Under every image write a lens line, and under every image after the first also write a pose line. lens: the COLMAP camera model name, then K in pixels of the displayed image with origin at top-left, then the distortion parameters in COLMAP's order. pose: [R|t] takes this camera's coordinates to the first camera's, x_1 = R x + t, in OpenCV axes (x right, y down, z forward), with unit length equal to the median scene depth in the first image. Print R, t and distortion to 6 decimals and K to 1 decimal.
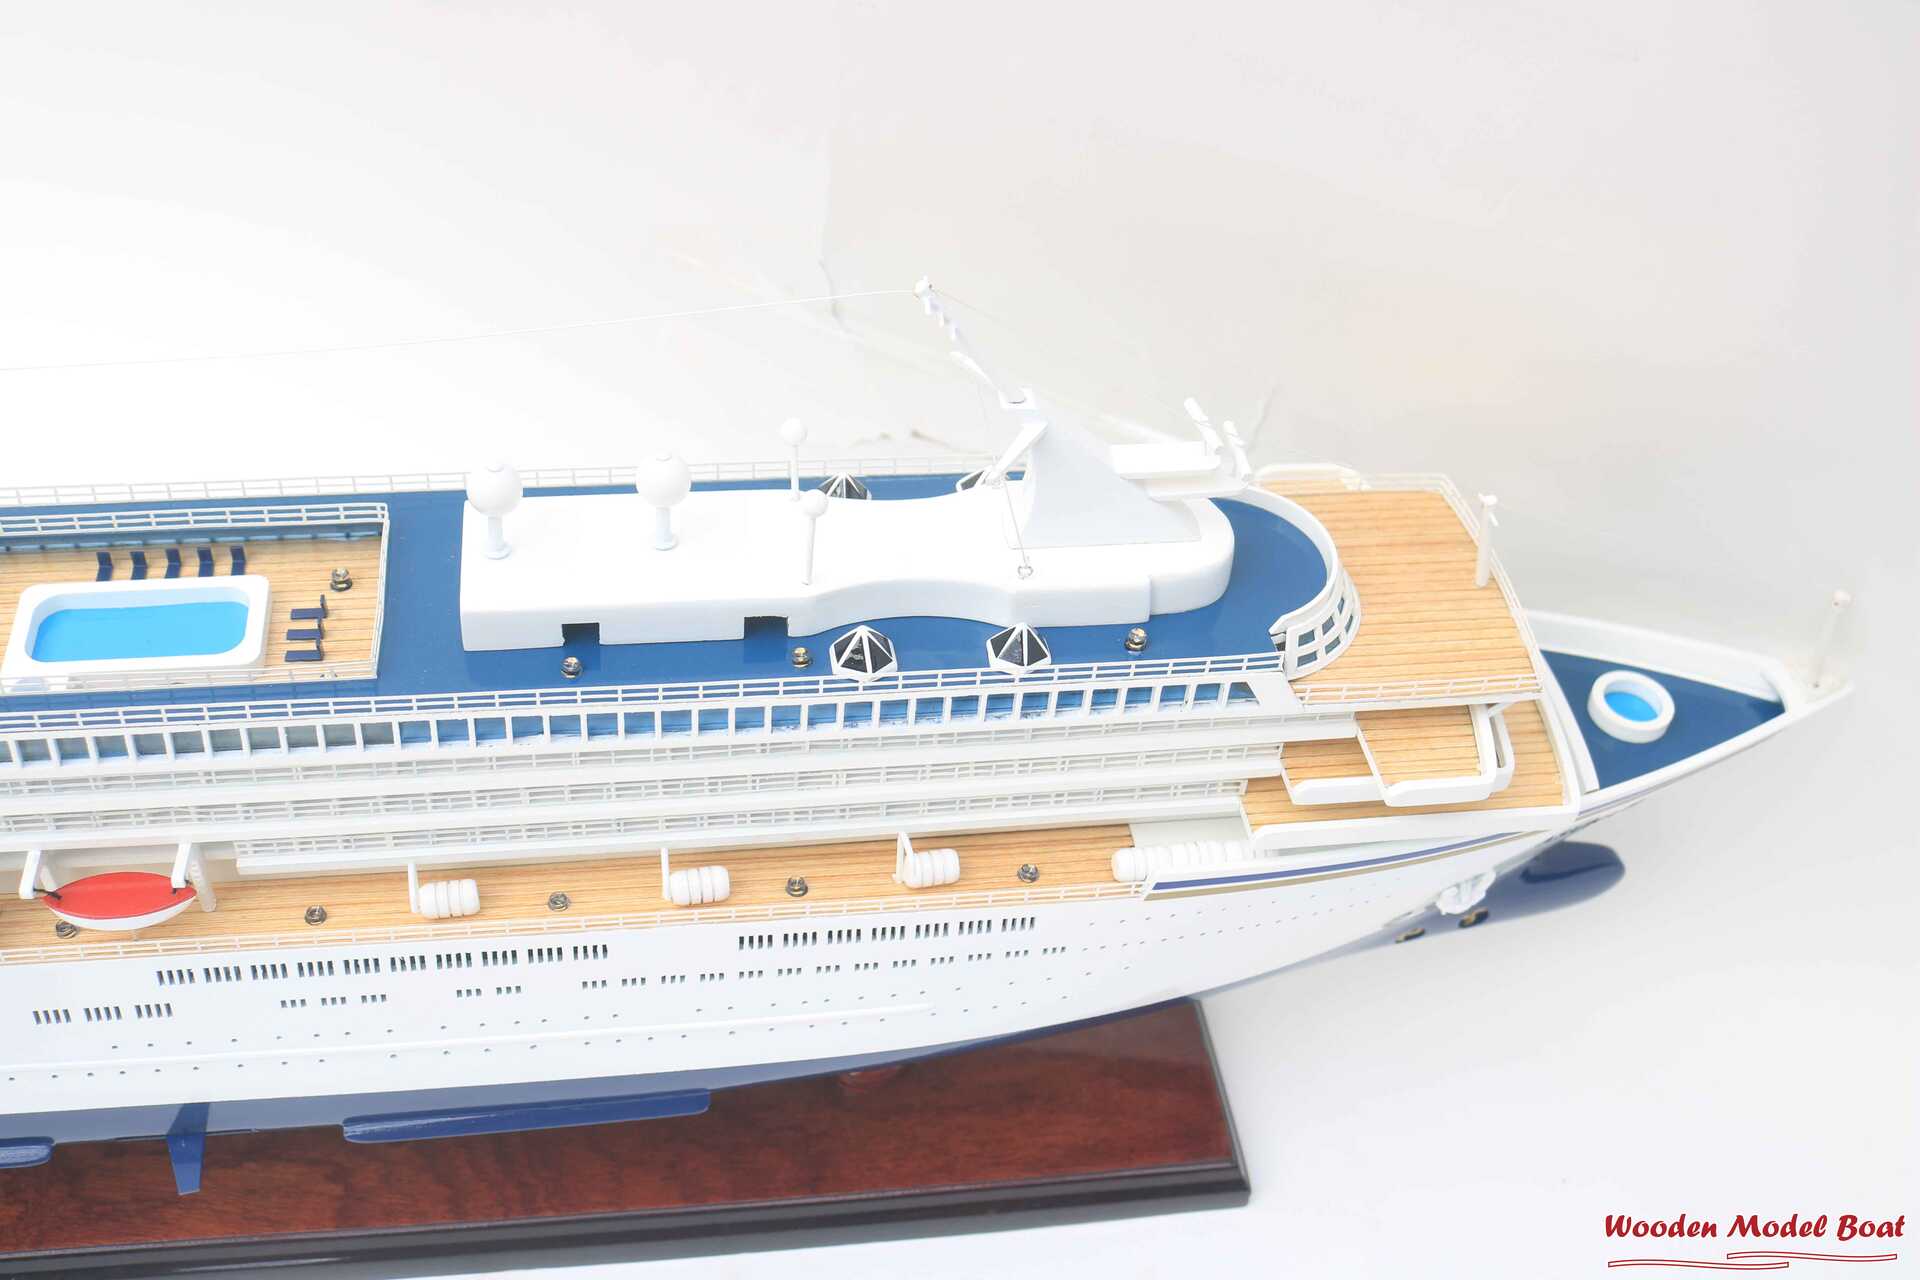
lens RADIAL K [[2076.4, 0, 950.0], [0, 2076.4, 635.5], [0, 0, 1]] dist [-0.129549, 0.158371]
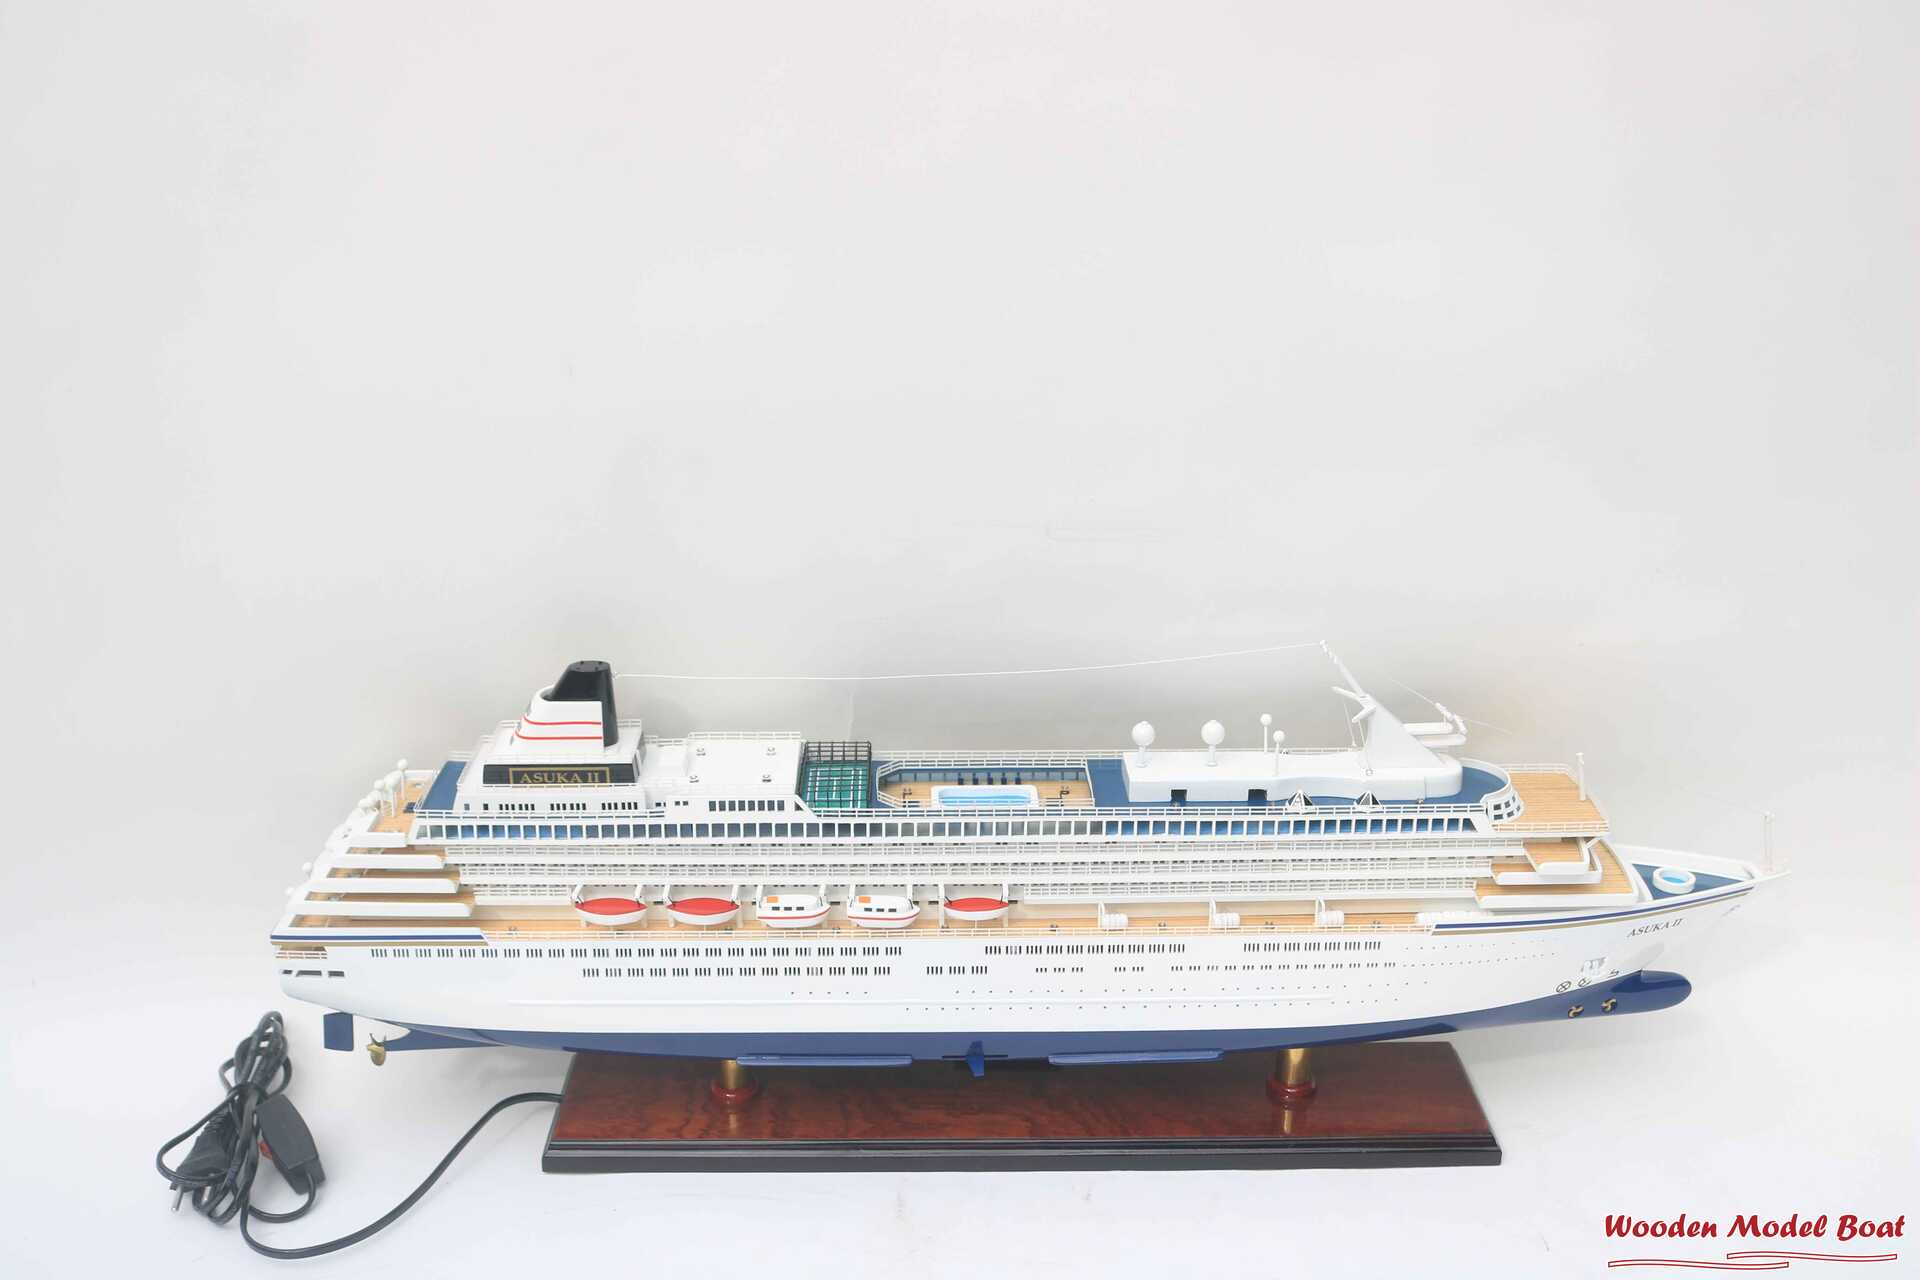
lens RADIAL K [[2076.4, 0, 950.0], [0, 2076.4, 635.5], [0, 0, 1]] dist [-0.129549, 0.158371]
pose [[0.989763, -0.025344, -0.140454, -0.096808], [-0.032436, 0.918414, -0.394290, 0.733388], [0.138987, 0.394809, 0.908190, -1.183207]]
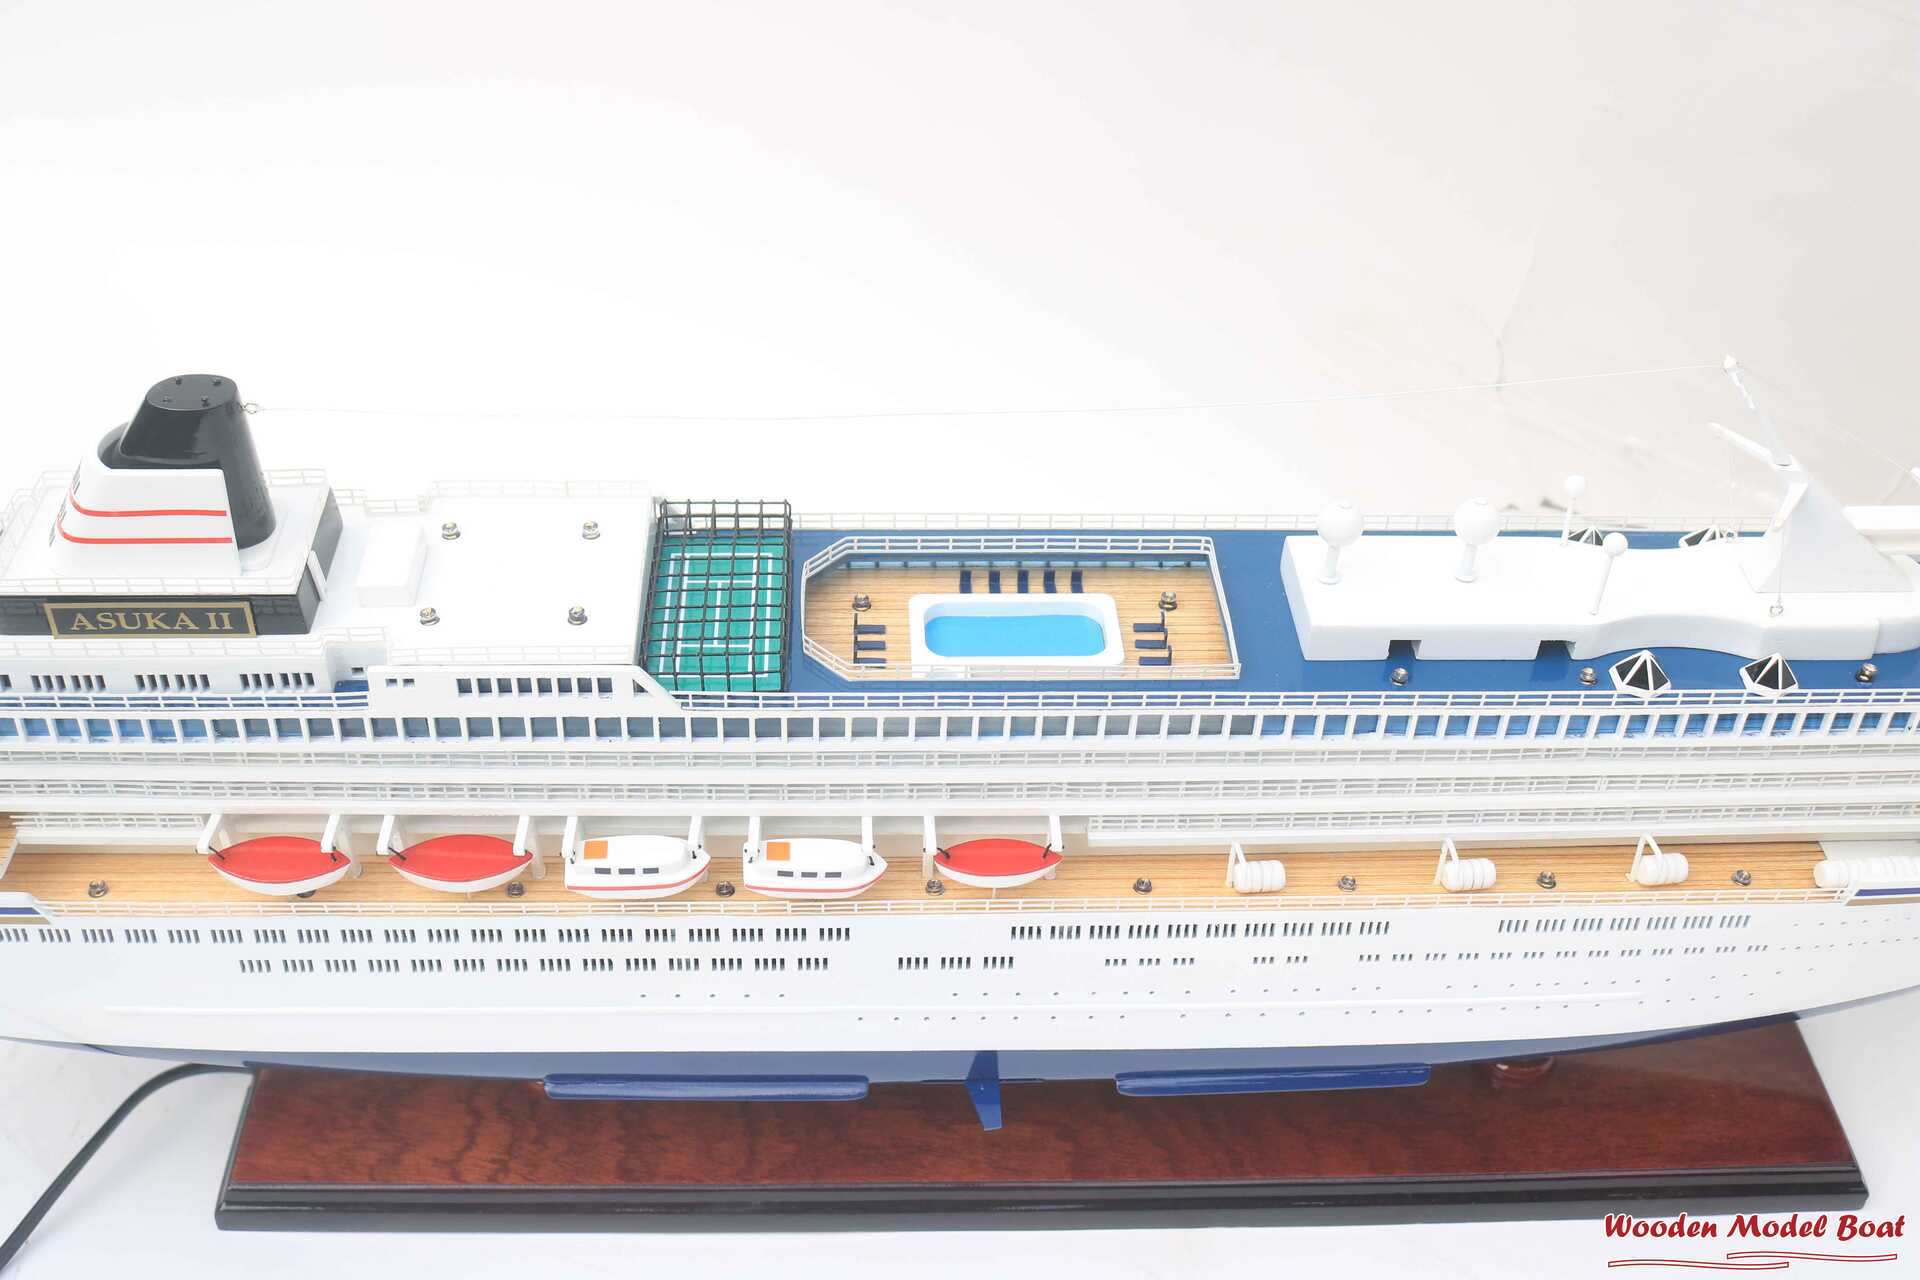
lens RADIAL K [[2076.4, 0, 950.0], [0, 2076.4, 635.5], [0, 0, 1]] dist [-0.129549, 0.158371]
pose [[0.993779, 0.033890, -0.106085, -0.297447], [-0.040134, 0.997551, -0.057286, 0.066296], [0.103884, 0.061187, 0.992705, -0.186028]]
